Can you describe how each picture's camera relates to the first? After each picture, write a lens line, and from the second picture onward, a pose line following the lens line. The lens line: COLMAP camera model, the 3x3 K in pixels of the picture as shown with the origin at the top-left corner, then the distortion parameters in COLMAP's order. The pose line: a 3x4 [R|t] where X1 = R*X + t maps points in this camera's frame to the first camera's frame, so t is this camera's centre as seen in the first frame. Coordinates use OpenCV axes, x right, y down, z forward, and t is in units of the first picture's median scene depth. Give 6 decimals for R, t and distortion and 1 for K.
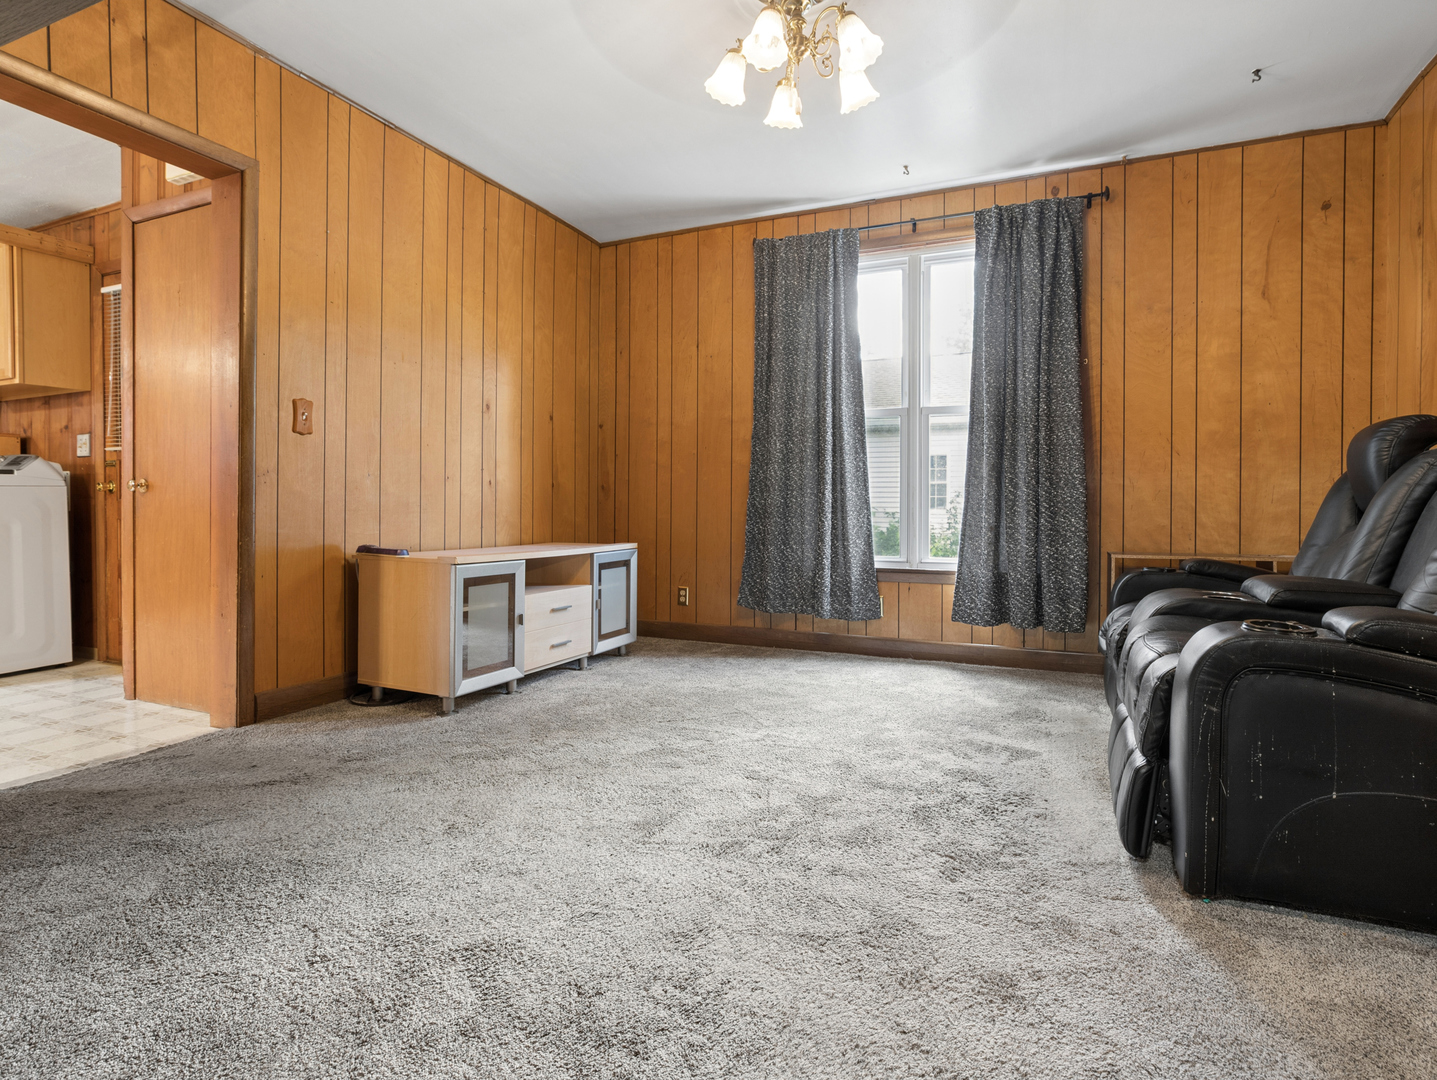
lens RADIAL K [[764.5, 0, 711.0], [0, 764.5, 553.3], [0, 0, 1]] dist [-0.025566, 0.013312]
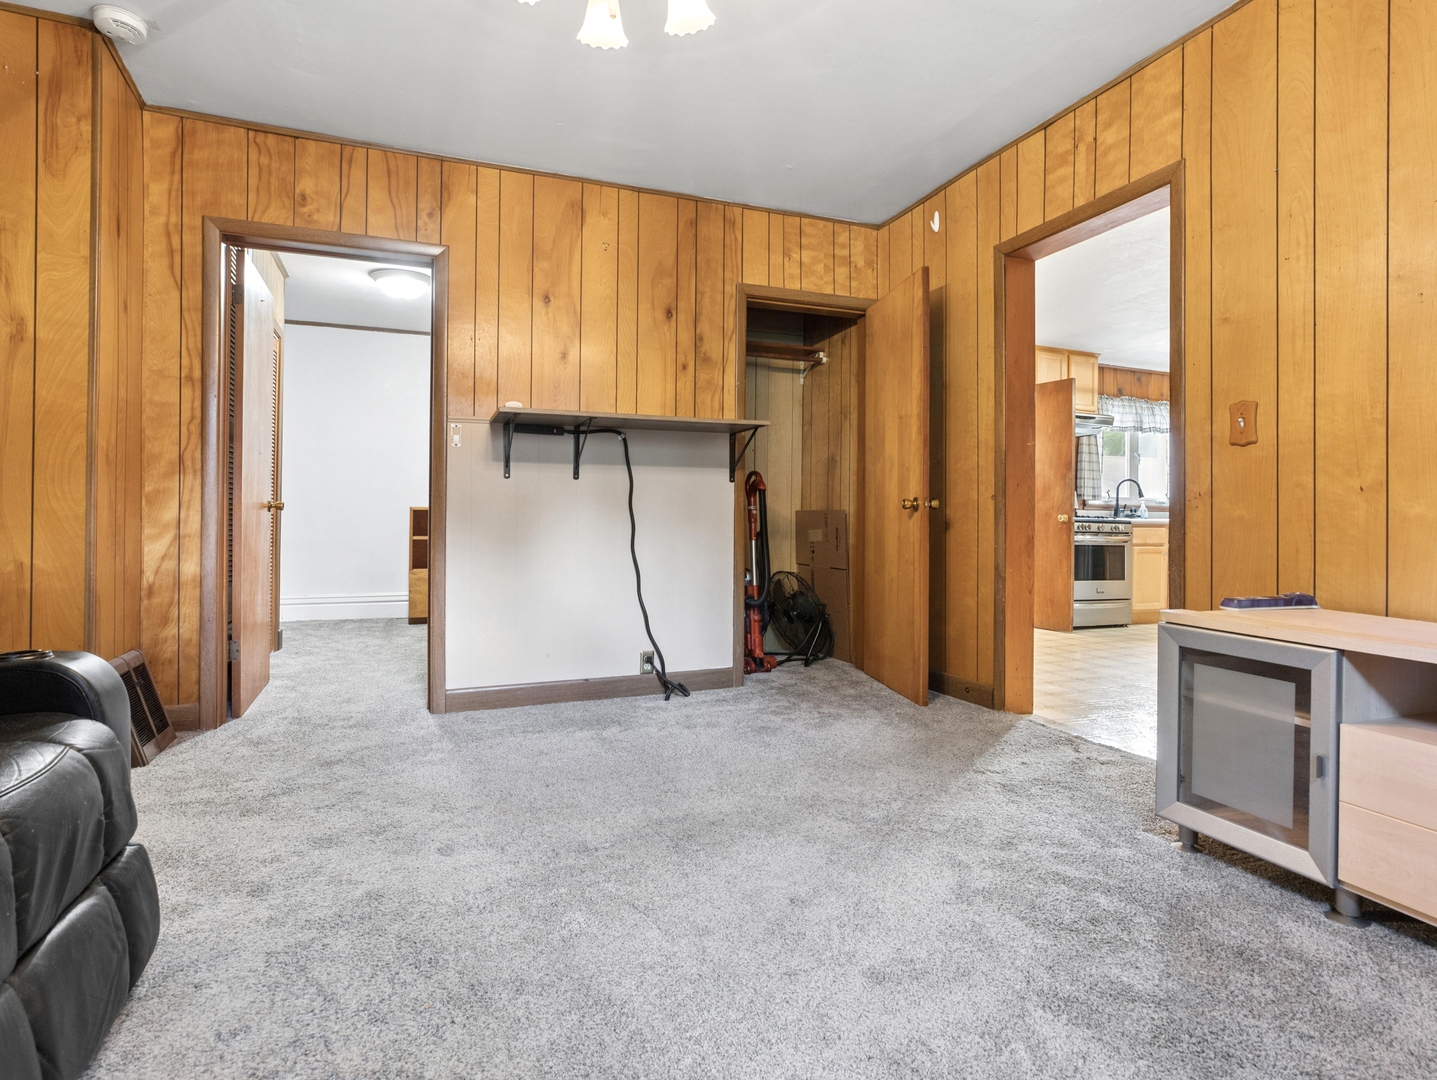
lens RADIAL K [[745.0, 0, 720.5], [0, 745.0, 518.8], [0, 0, 1]] dist [-0.018673, 0.000975]
pose [[-0.692823, -0.015280, -0.720946, 0.419946], [-0.057357, 0.997776, 0.033972, -0.073498], [0.718823, 0.064888, -0.692158, 1.172429]]
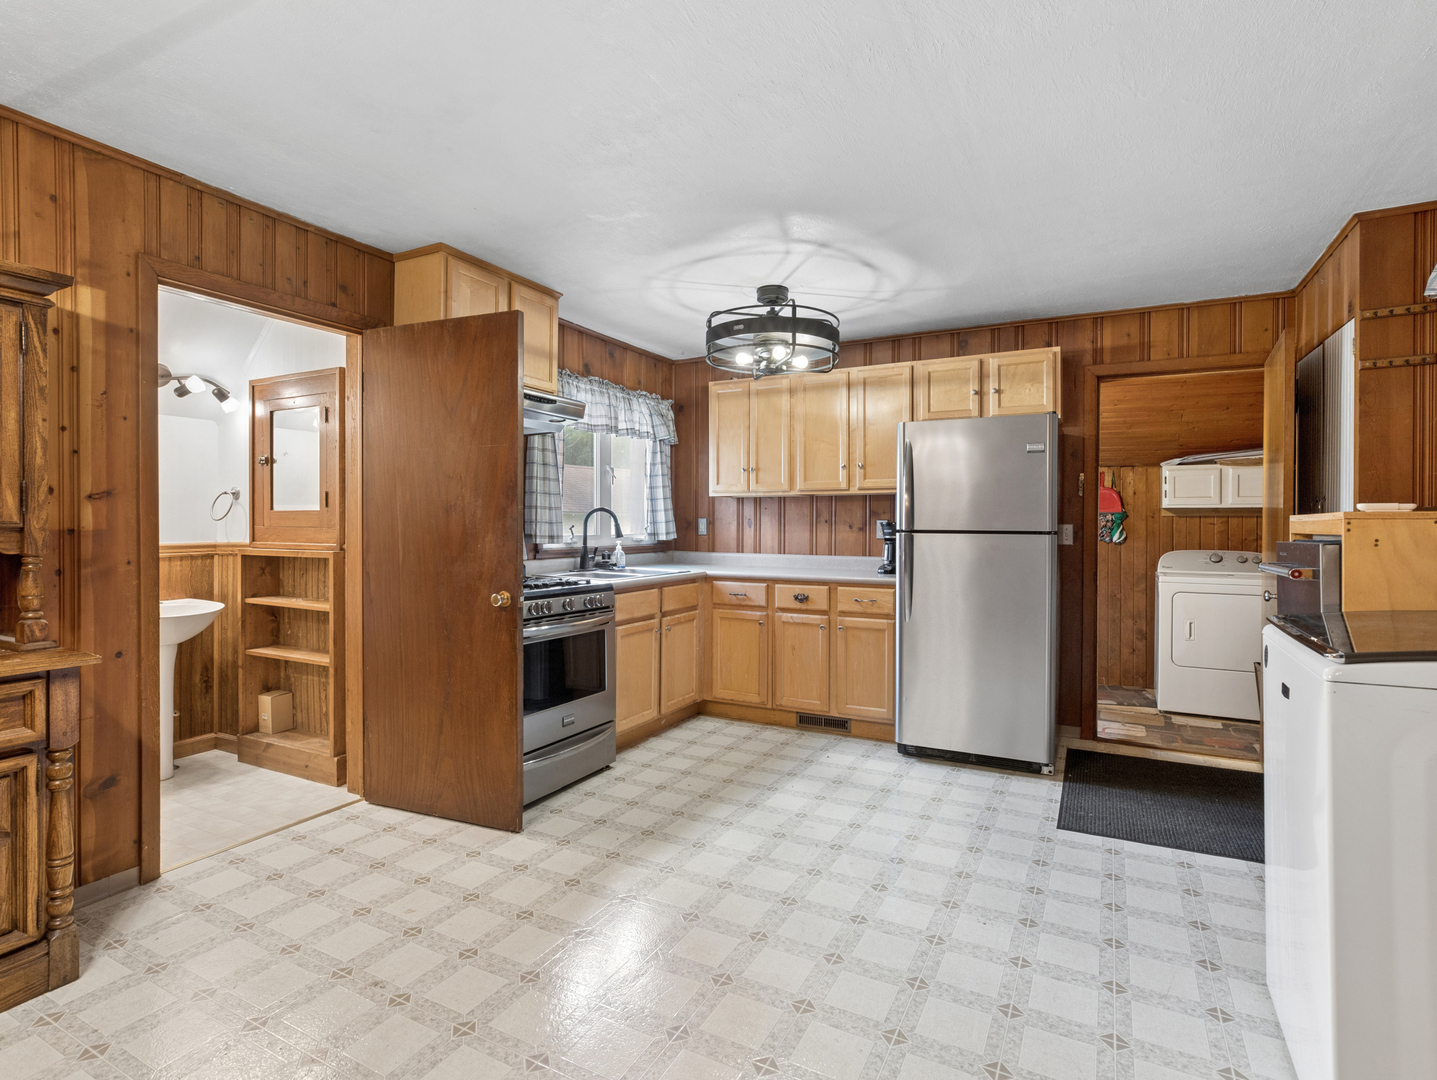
lens RADIAL K [[745.0, 0, 720.5], [0, 745.0, 518.8], [0, 0, 1]] dist [-0.018673, 0.000975]
pose [[-0.051915, -0.009275, -0.998608, -0.768585], [-0.060758, 0.998134, -0.006112, -0.183690], [0.996802, 0.060356, -0.052381, 0.760032]]
